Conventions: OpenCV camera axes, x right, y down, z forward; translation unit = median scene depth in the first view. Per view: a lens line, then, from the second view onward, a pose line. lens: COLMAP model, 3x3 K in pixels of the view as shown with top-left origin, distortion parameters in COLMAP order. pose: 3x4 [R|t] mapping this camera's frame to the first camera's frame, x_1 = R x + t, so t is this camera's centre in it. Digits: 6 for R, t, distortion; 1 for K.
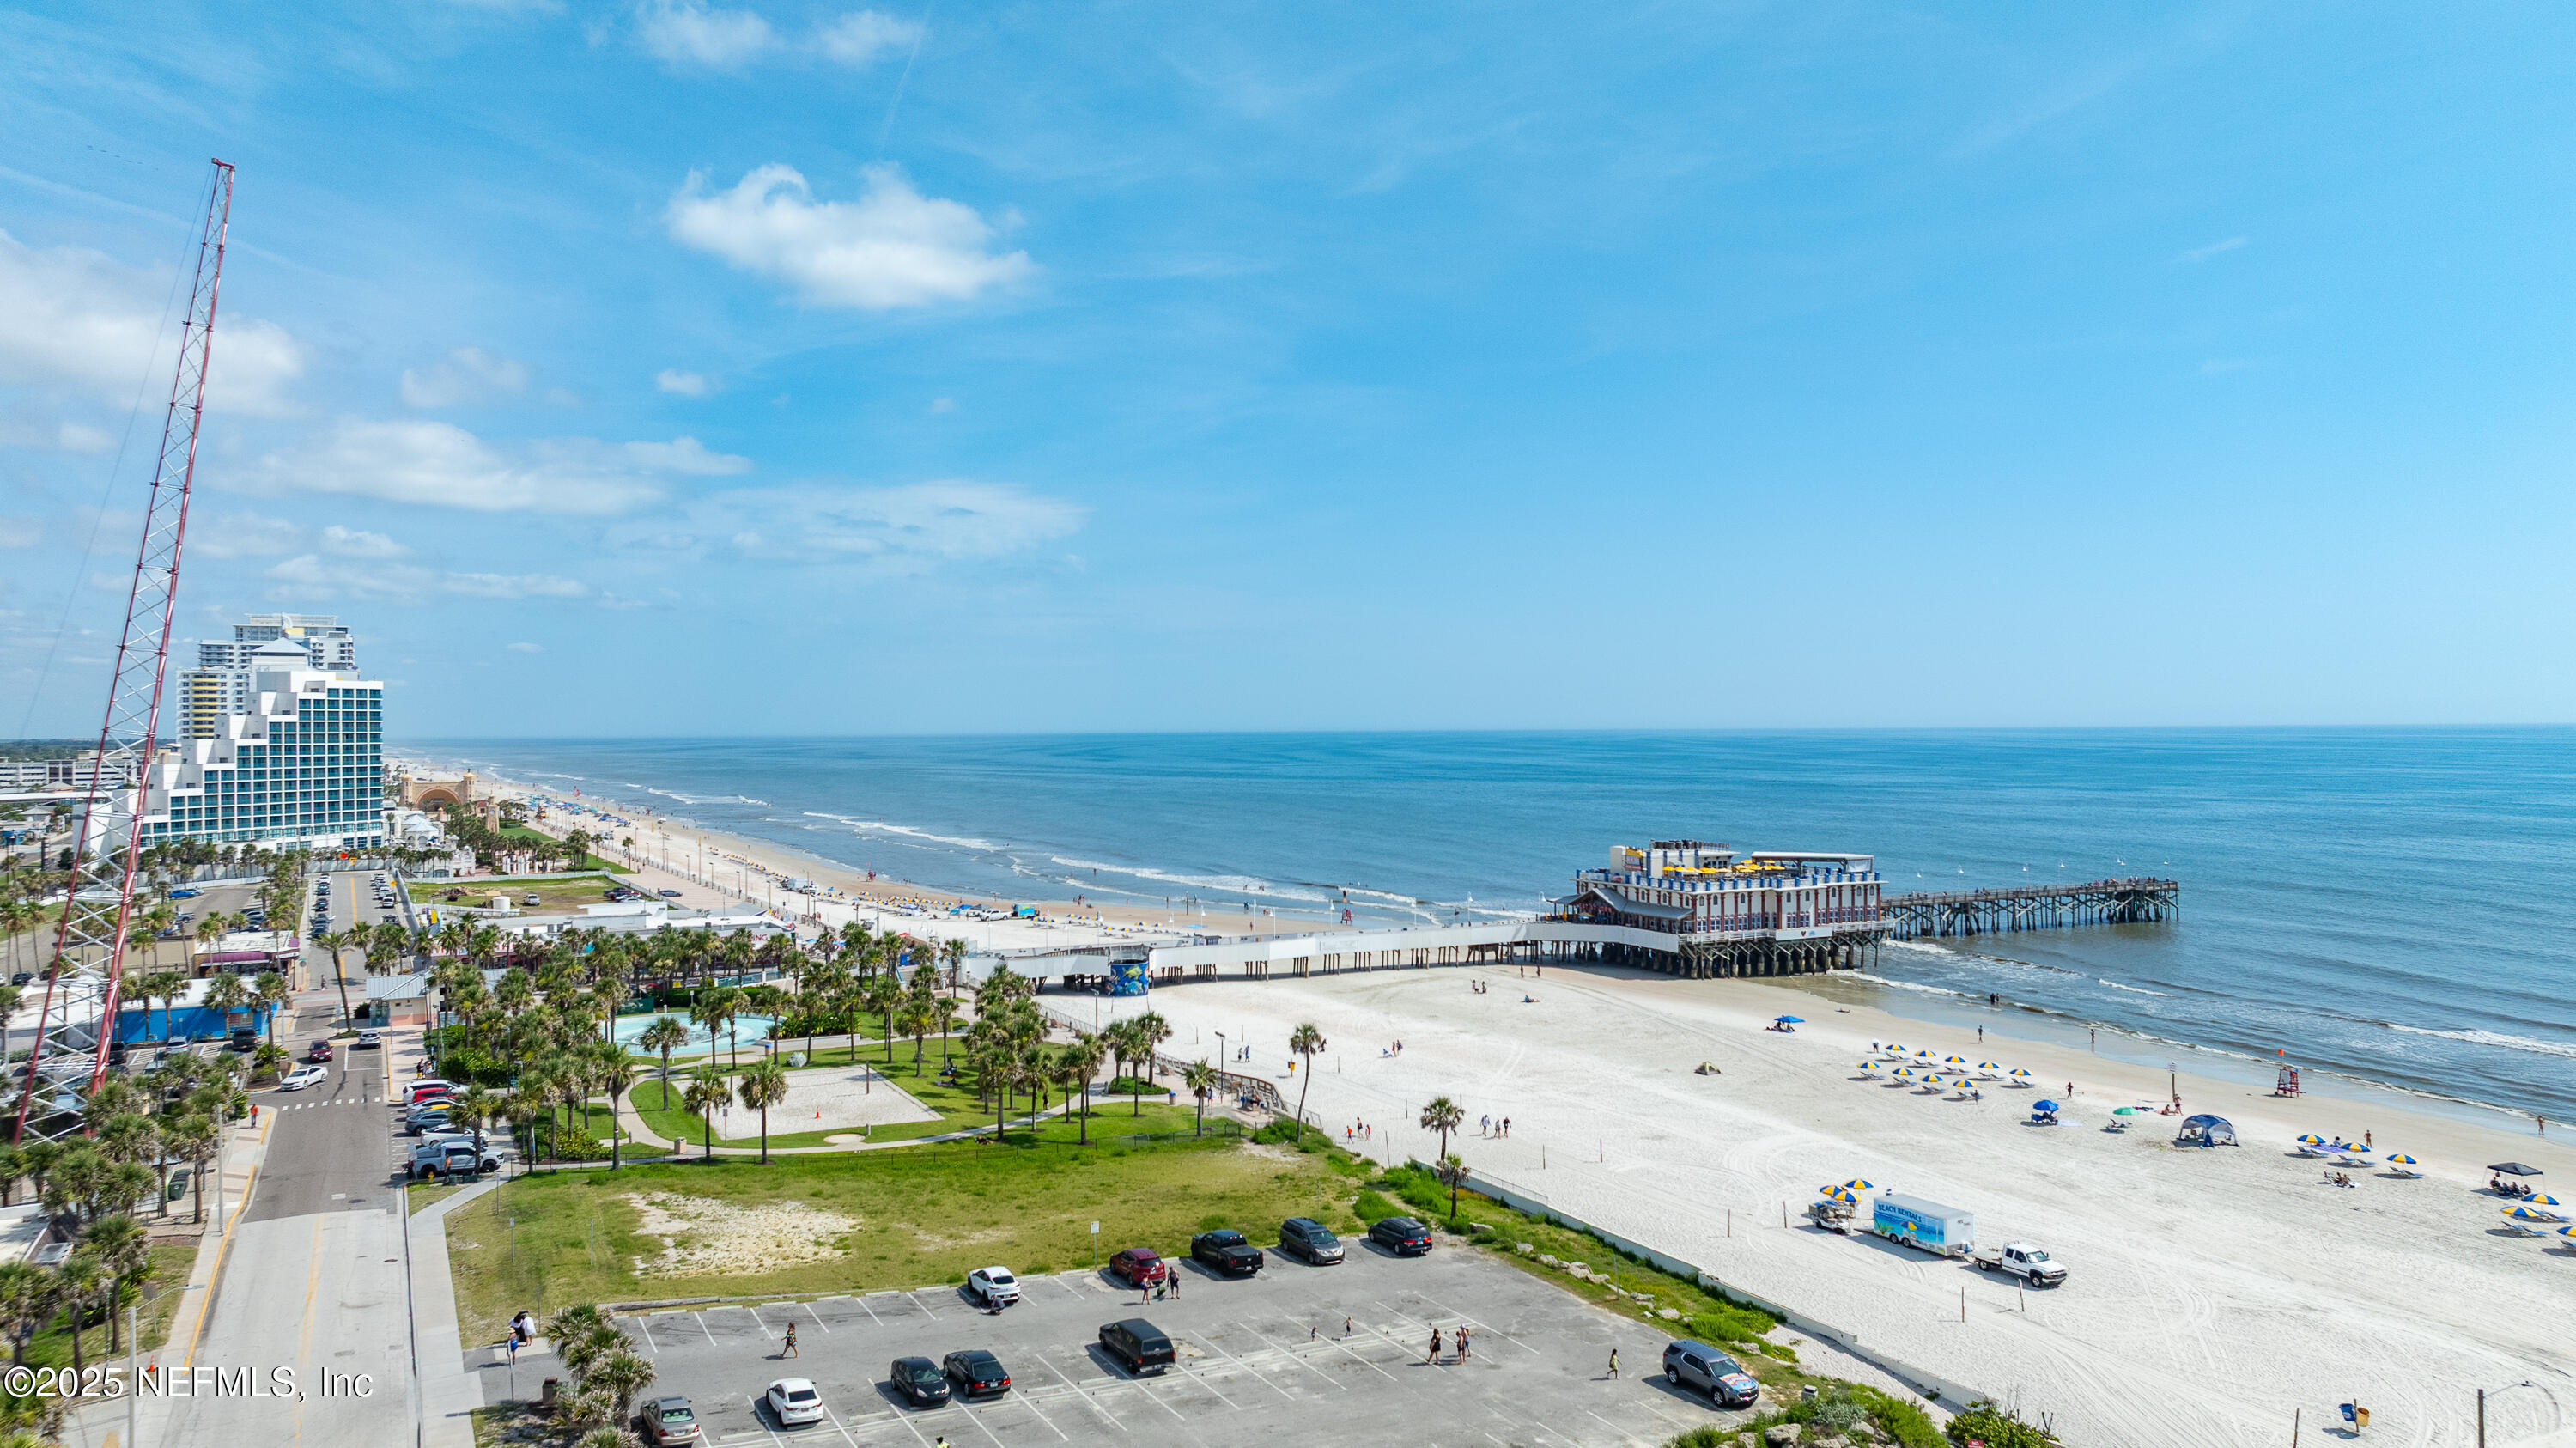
lens RADIAL K [[1829.2, 0, 1286.1], [0, 1829.2, 726.6], [0, 0, 1]] dist [0.013020, 0.003535]
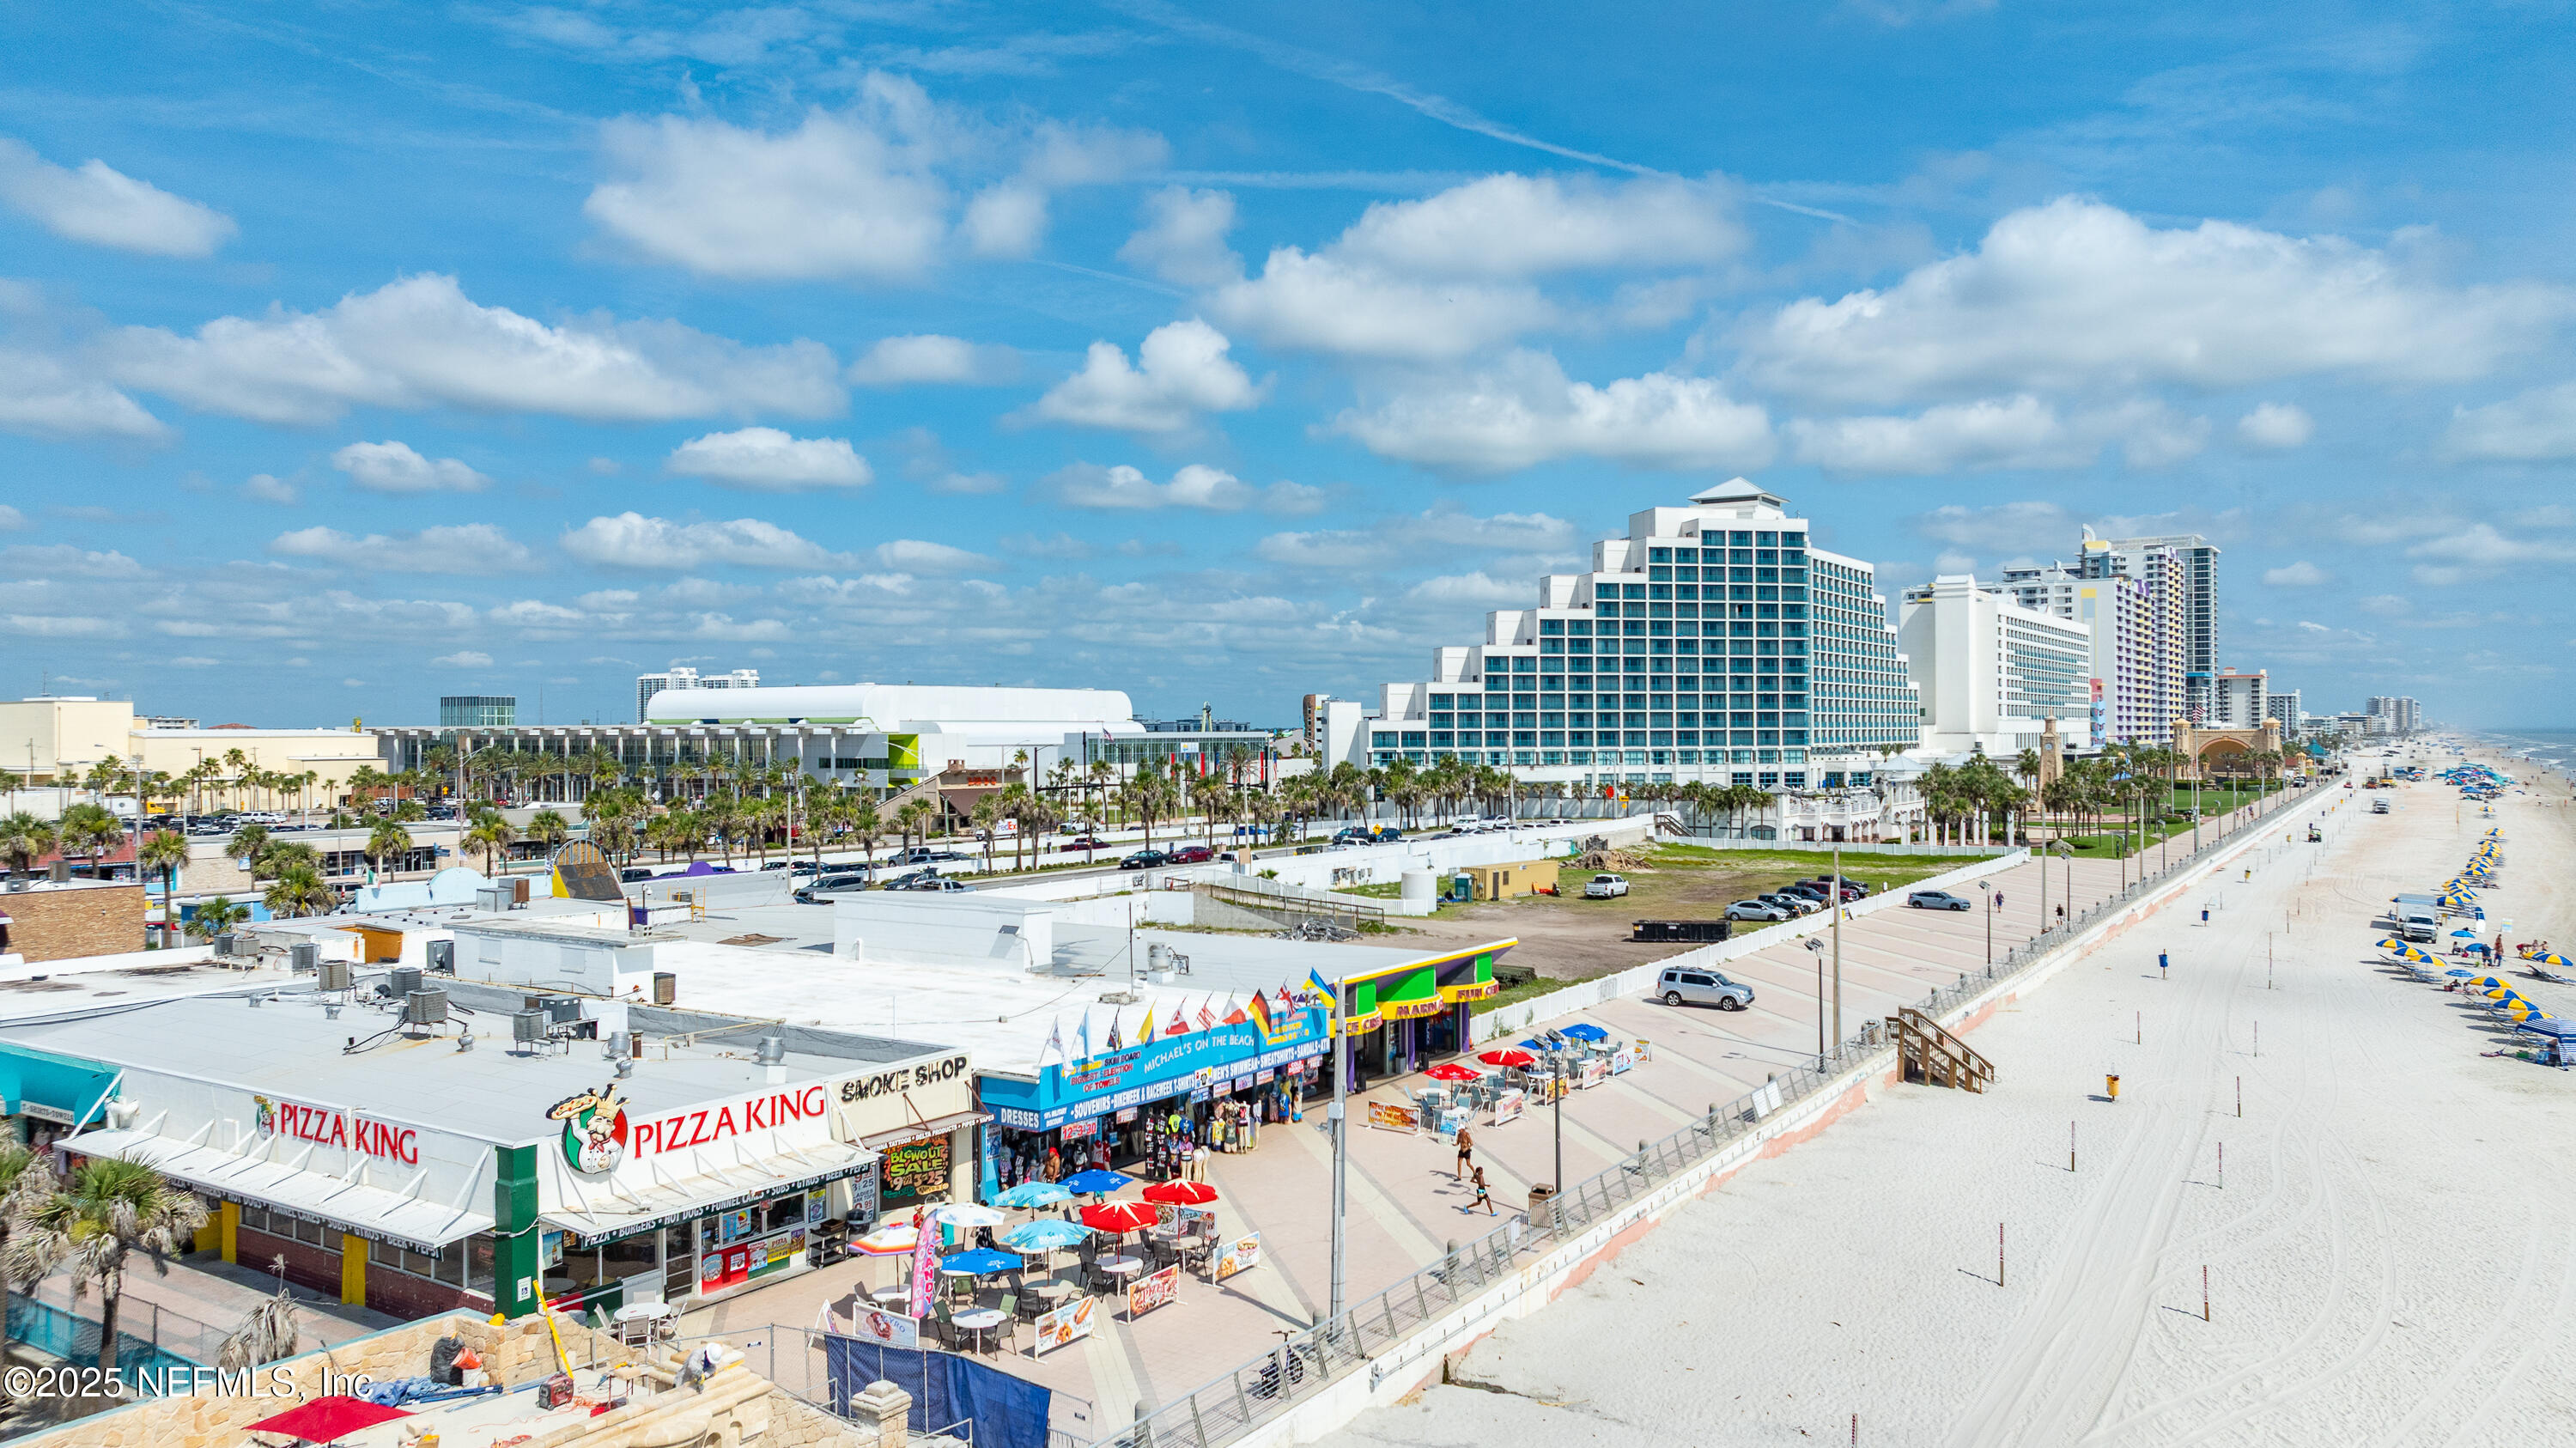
lens RADIAL K [[1829.2, 0, 1285.3], [0, 1829.2, 726.5], [0, 0, 1]] dist [0.013020, 0.003535]
pose [[0.493664, 0.001651, -0.869651, -0.051148], [0.002239, 0.999992, 0.003170, 0.043709], [0.869650, -0.003511, 0.493656, 0.572510]]
